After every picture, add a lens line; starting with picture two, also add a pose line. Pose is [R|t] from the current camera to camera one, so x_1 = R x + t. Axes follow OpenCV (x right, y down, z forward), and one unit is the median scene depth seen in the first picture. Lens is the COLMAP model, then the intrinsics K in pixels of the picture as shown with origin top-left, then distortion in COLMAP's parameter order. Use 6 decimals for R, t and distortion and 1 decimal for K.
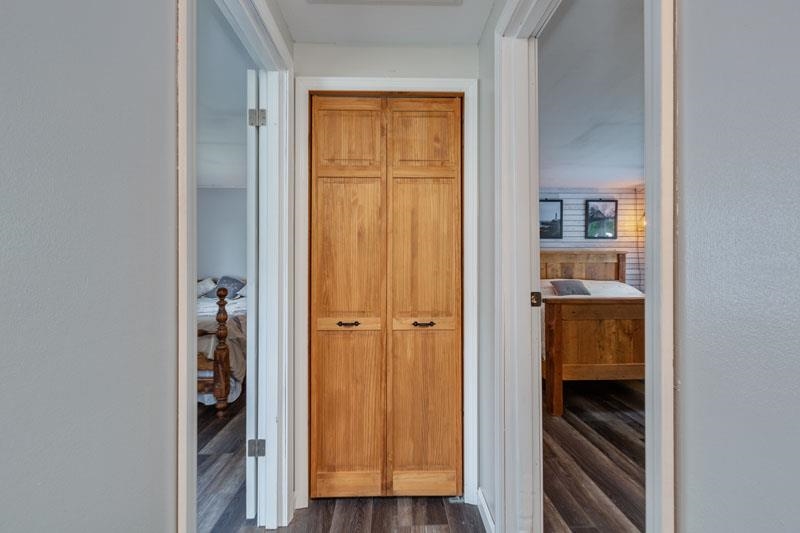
lens RADIAL K [[356.4, 0, 402.5], [0, 356.4, 265.6], [0, 0, 1]] dist [0.003131, -0.000913]
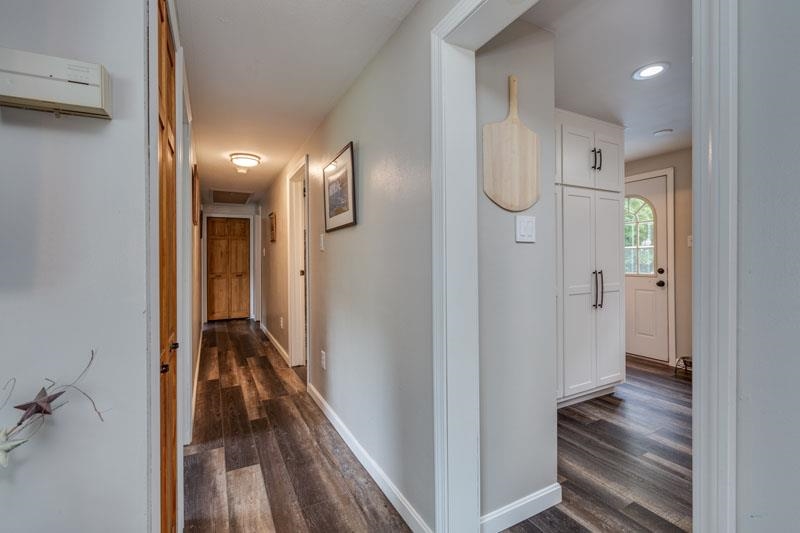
lens RADIAL K [[356.4, 0, 398.7], [0, 356.4, 261.9], [0, 0, 1]] dist [0.003131, -0.000913]
pose [[0.902174, -0.006595, 0.431321, -0.028395], [0.002990, 0.999955, 0.009036, -0.010853], [-0.431361, -0.006863, 0.902153, -1.841365]]
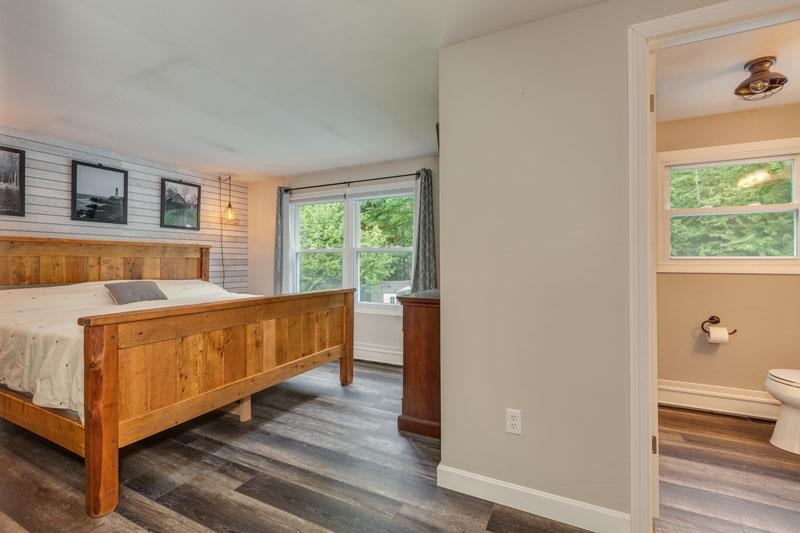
lens RADIAL K [[356.4, 0, 399.1], [0, 356.4, 258.4], [0, 0, 1]] dist [0.003131, -0.000913]
pose [[0.485982, 0.010116, 0.873910, 0.088036], [-0.000316, 0.999935, -0.011399, 0.002264], [-0.873969, 0.005264, 0.485954, 0.171453]]
